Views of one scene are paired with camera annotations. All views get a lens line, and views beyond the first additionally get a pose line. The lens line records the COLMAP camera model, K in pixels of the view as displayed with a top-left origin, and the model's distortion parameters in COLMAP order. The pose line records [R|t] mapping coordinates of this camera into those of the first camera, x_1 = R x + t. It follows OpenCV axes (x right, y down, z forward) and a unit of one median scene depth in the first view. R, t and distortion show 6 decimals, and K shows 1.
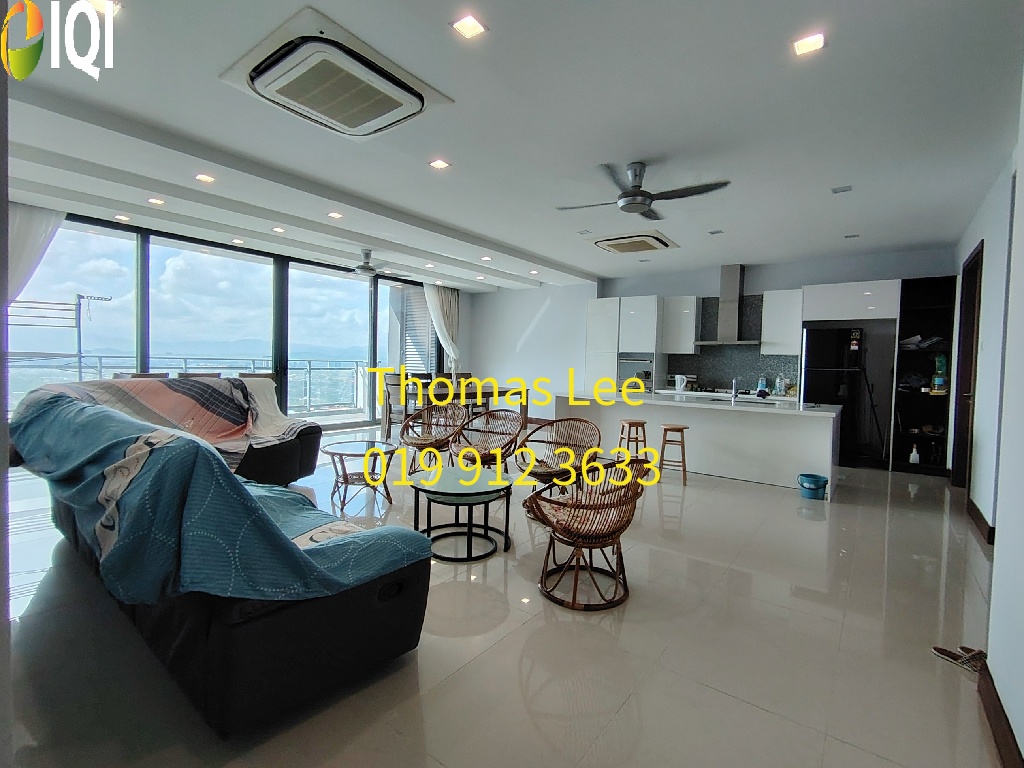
lens RADIAL K [[489.8, 0, 516.3], [0, 489.8, 384.9], [0, 0, 1]] dist [-0.002358, -0.000577]
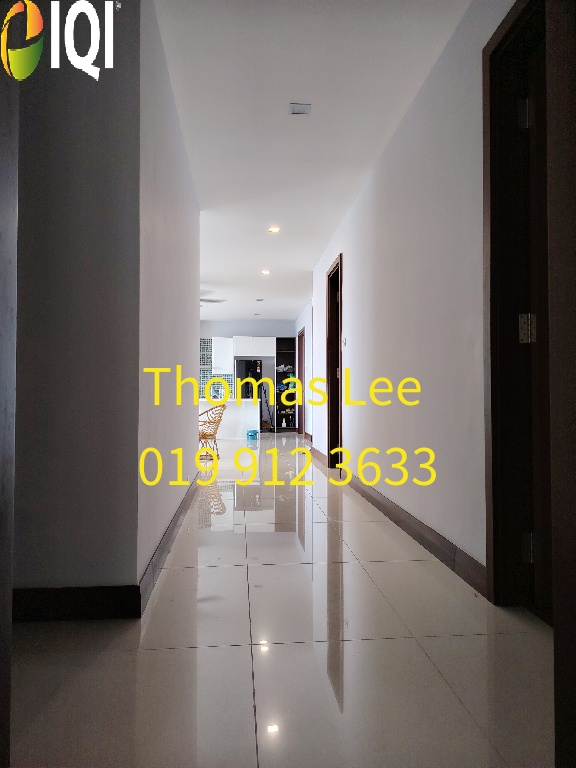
lens RADIAL K [[539.0, 0, 288.1], [0, 539.0, 384.6], [0, 0, 1]] dist [0.000225, 0.000003]
pose [[0.752622, -0.018027, 0.658206, -0.637003], [0.043769, 0.998784, -0.022694, 0.033918], [-0.656997, 0.045889, 0.752495, -0.694900]]
